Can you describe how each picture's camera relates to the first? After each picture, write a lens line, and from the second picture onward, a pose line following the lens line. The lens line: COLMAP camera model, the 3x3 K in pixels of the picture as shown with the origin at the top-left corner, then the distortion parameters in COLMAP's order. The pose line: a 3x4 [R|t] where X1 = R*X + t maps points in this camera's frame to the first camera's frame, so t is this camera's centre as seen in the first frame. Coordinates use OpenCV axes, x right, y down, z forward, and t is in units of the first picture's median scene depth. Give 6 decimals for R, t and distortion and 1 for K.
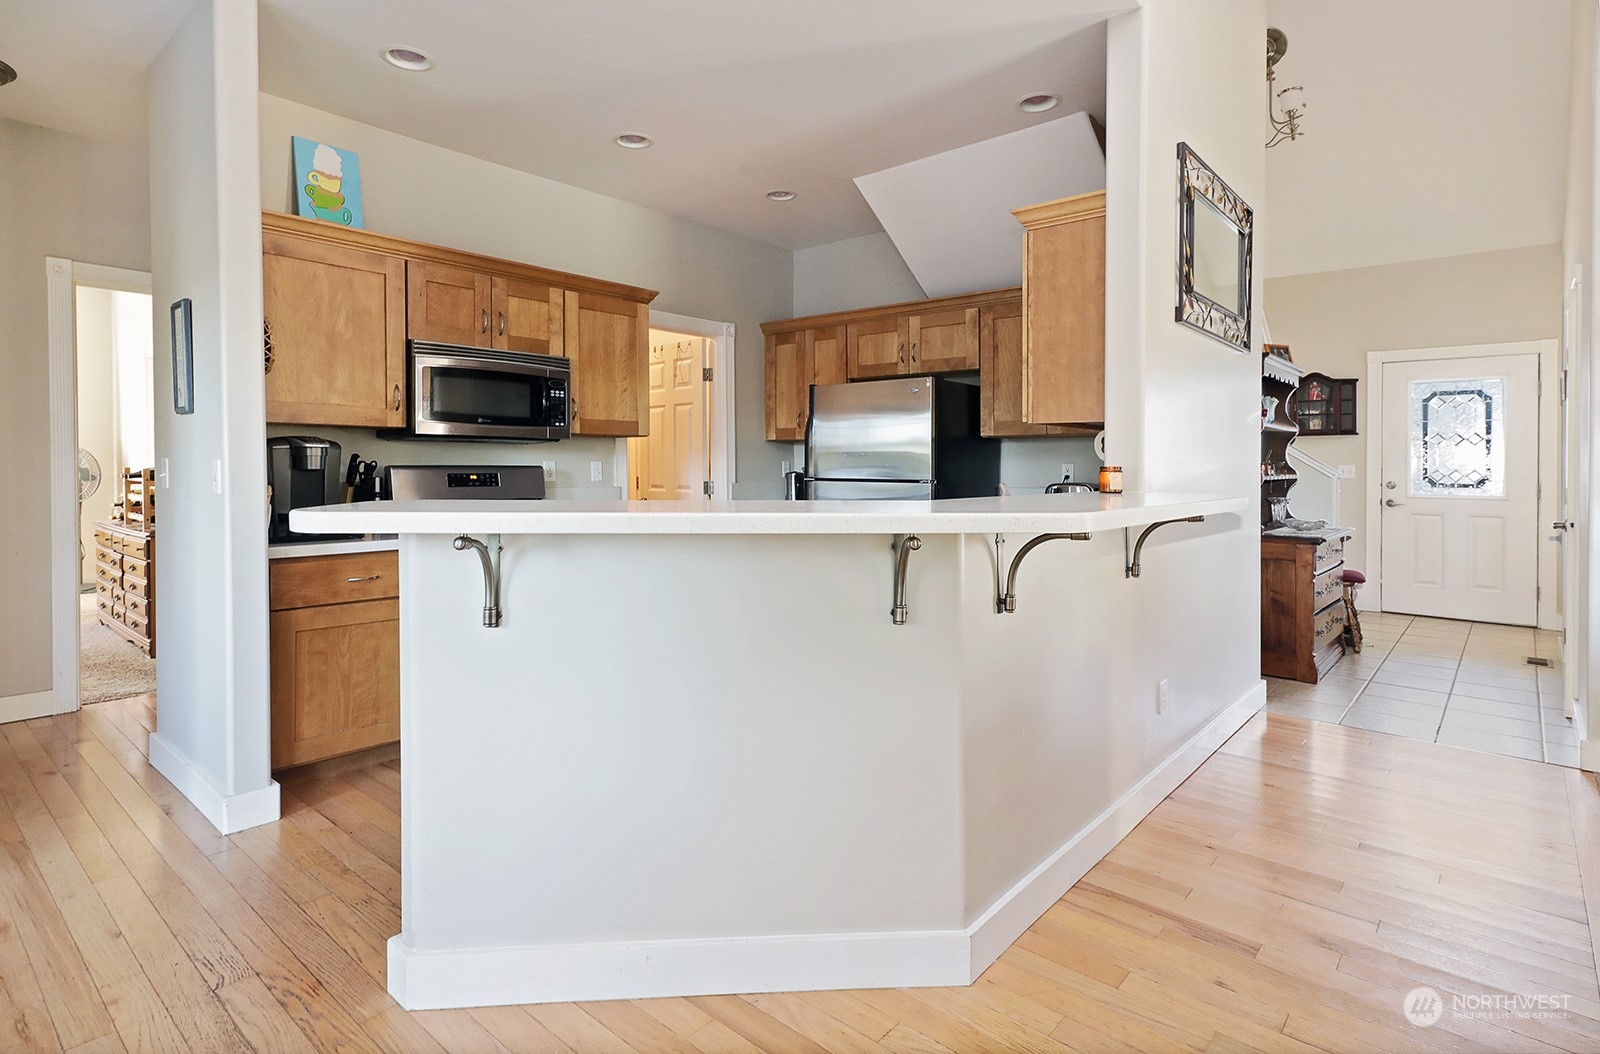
lens RADIAL K [[805.9, 0, 799.3], [0, 805.9, 471.0], [0, 0, 1]] dist [0.003340, 0.000877]
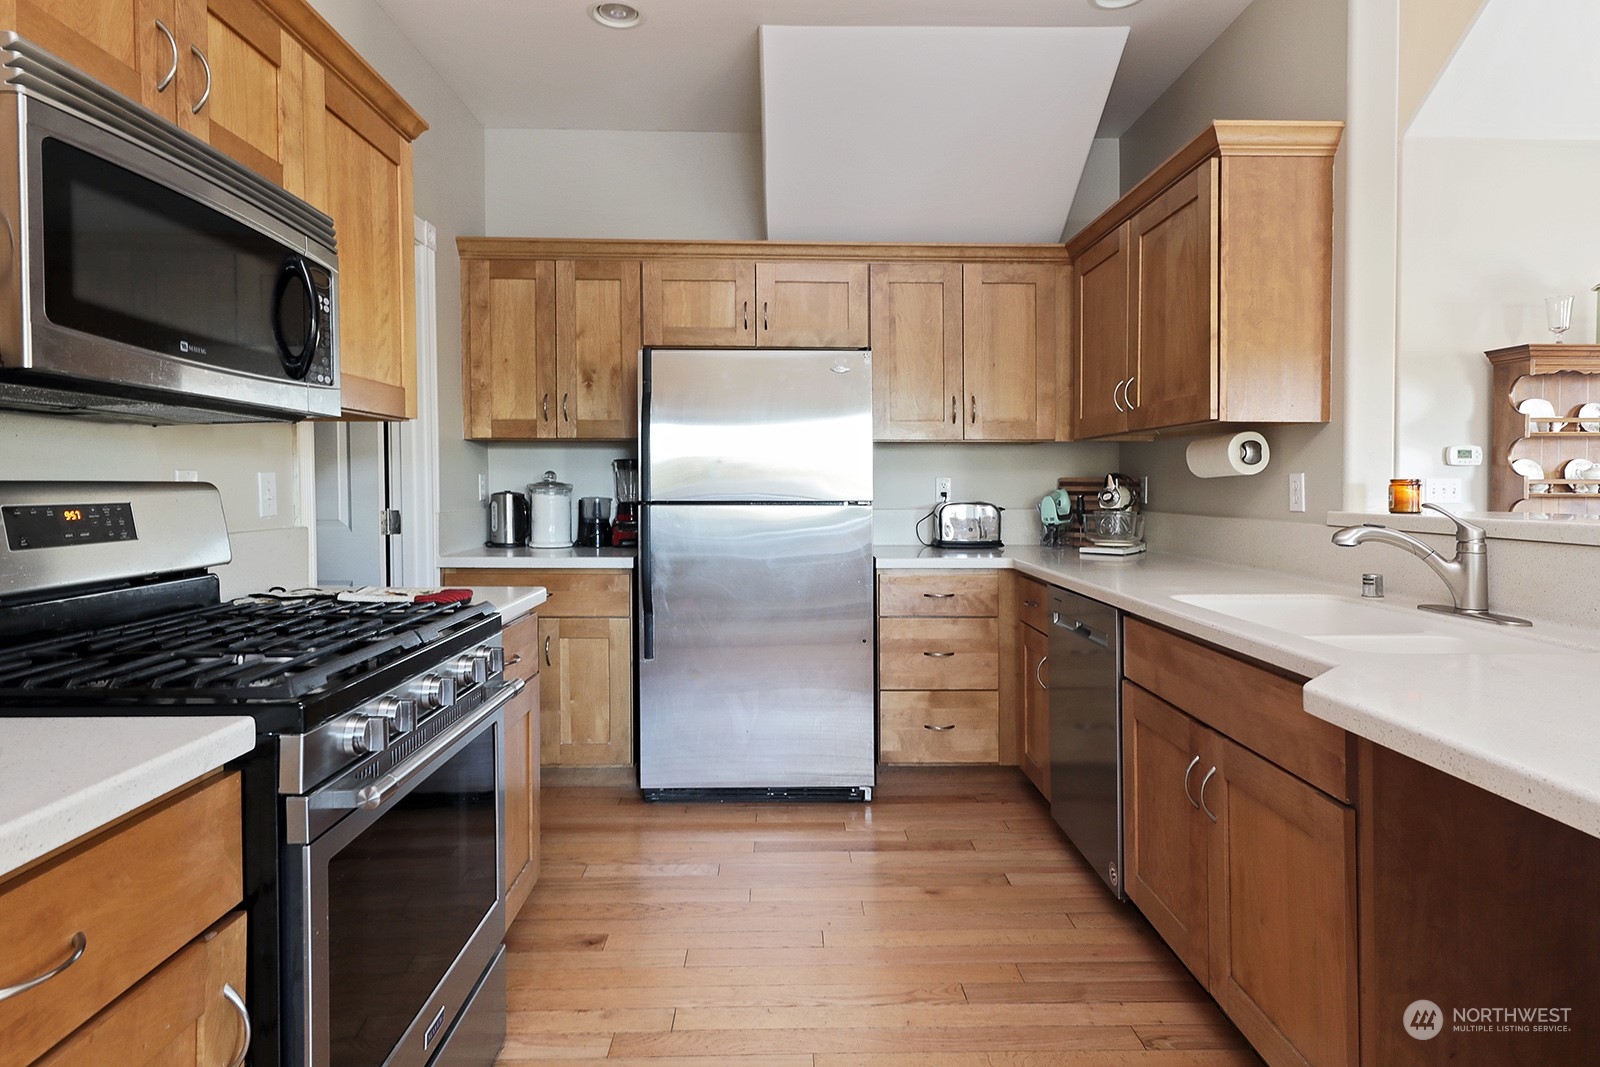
lens RADIAL K [[881.4, 0, 796.3], [0, 881.4, 500.0], [0, 0, 1]] dist [0.002117, -0.000462]
pose [[0.744406, -0.016952, 0.667513, -0.356960], [0.007466, 0.999826, 0.017066, -0.002633], [-0.667686, -0.007720, 0.744403, 0.438497]]
